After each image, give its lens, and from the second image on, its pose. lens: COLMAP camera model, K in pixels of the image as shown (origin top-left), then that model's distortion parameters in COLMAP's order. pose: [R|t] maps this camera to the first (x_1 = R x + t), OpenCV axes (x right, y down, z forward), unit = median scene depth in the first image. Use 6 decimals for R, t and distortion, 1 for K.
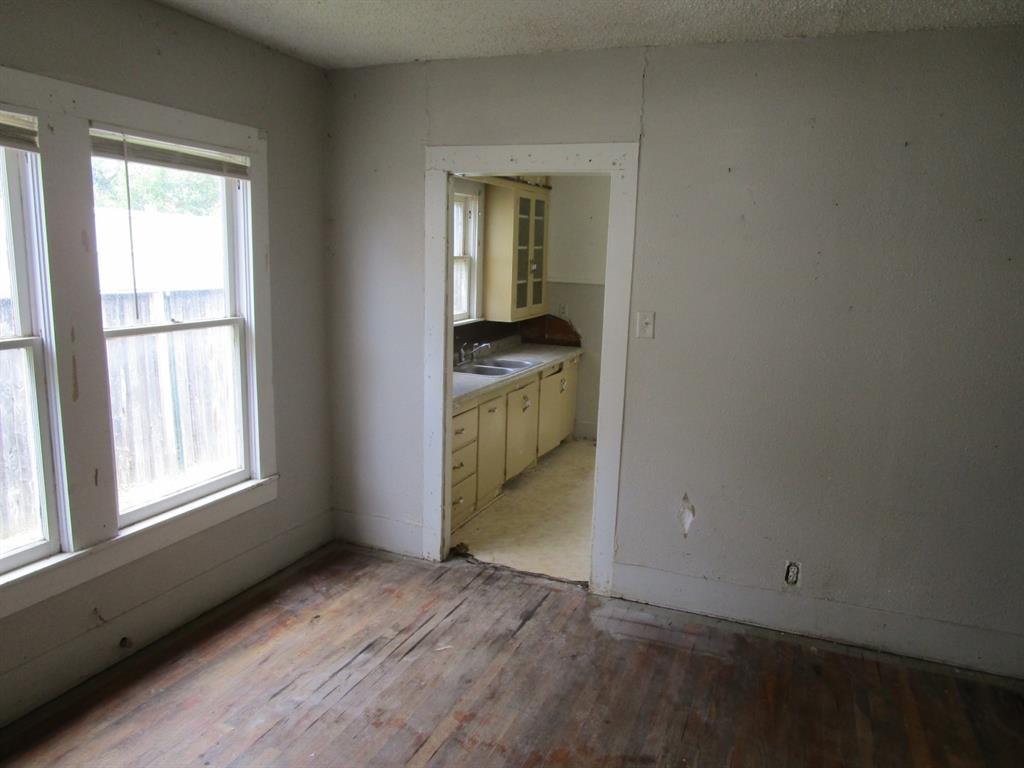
lens RADIAL K [[712.4, 0, 512.0], [0, 712.4, 384.0], [0, 0, 1]] dist [-0.038970, 0.006980]
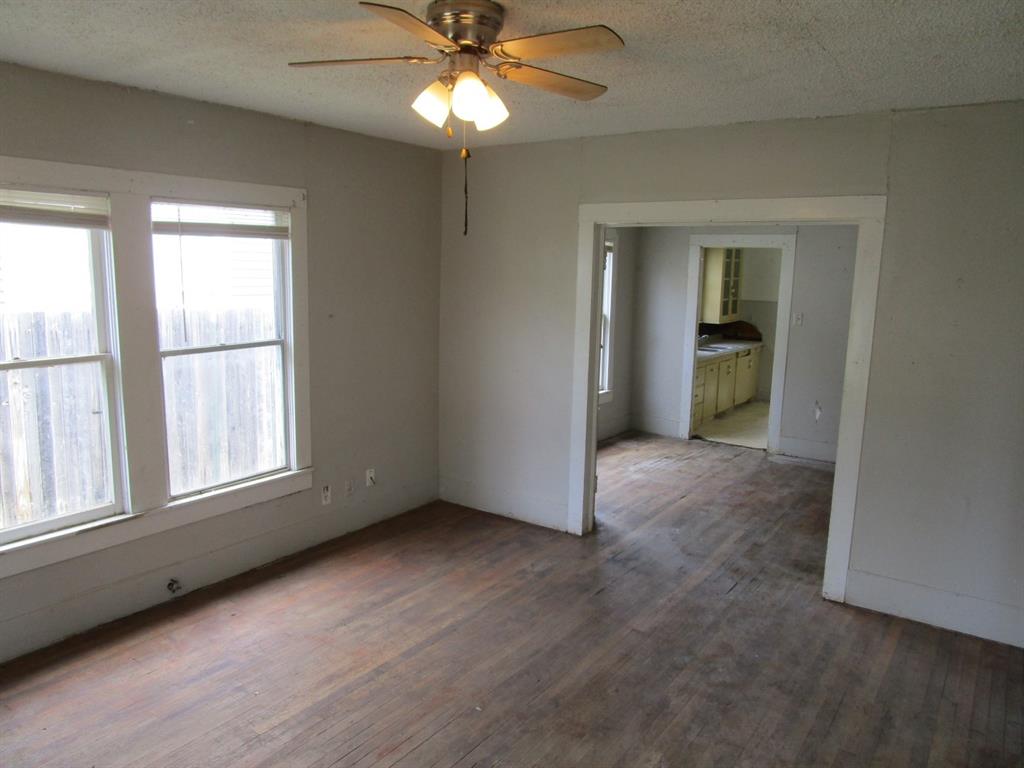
lens RADIAL K [[725.9, 0, 512.0], [0, 725.9, 384.0], [0, 0, 1]] dist [-0.026781, 0.004512]
pose [[0.974905, 0.027518, -0.220914, -0.148269], [-0.034027, 0.999090, -0.025712, 0.176387], [0.220005, 0.032584, 0.974954, -1.168407]]
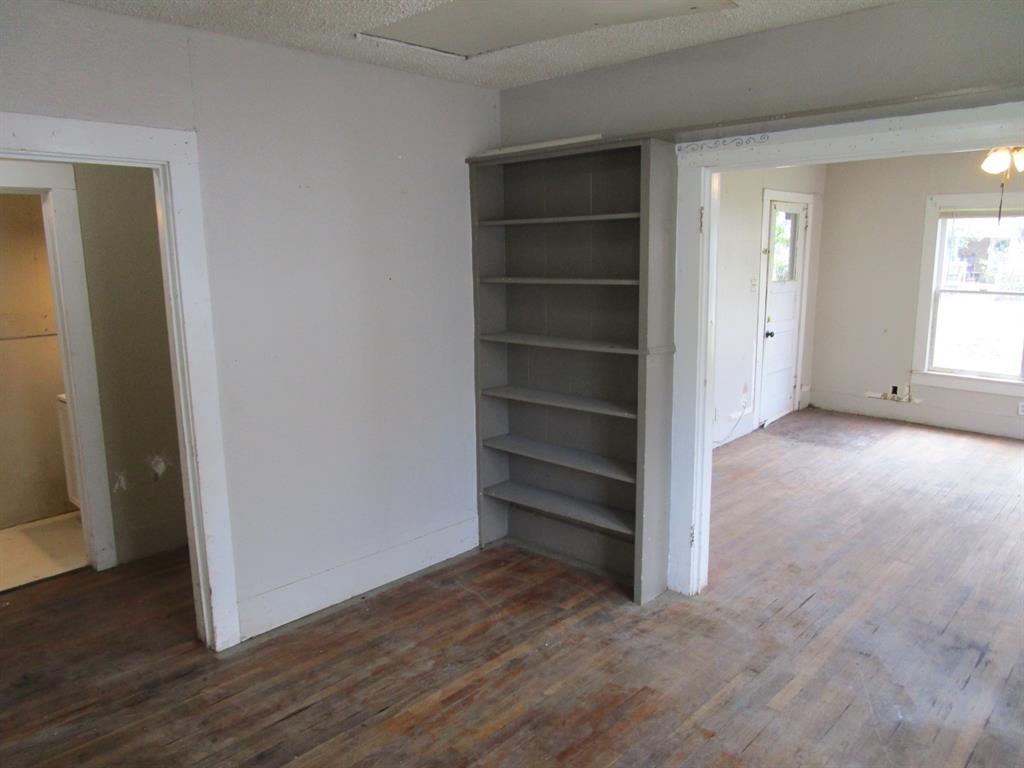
lens RADIAL K [[725.9, 0, 512.0], [0, 725.9, 384.0], [0, 0, 1]] dist [-0.026781, 0.004512]
pose [[-0.932220, -0.083889, 0.352035, 0.002508], [0.046610, 0.936828, 0.346670, -0.181692], [-0.358878, 0.339582, -0.869420, 0.946888]]
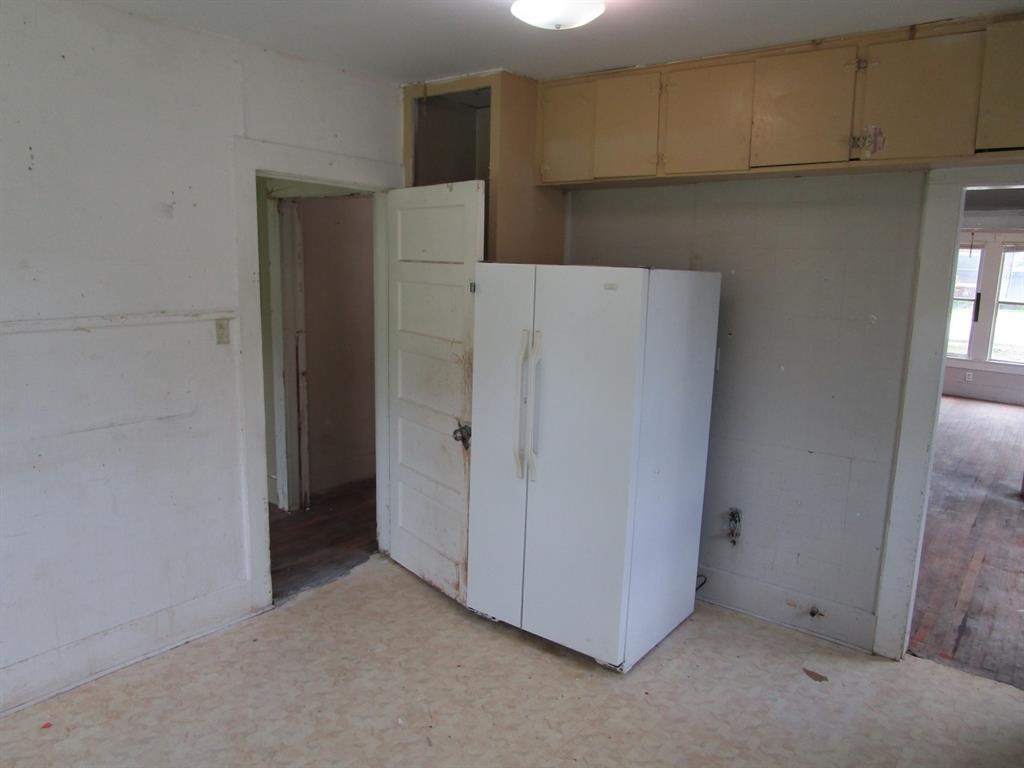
lens RADIAL K [[725.9, 0, 512.0], [0, 725.9, 384.0], [0, 0, 1]] dist [-0.026781, 0.004512]
pose [[-0.962031, -0.094365, 0.256110, 0.391886], [-0.000250, 0.938638, 0.344904, -0.345713], [-0.272941, 0.331745, -0.903022, 1.859328]]
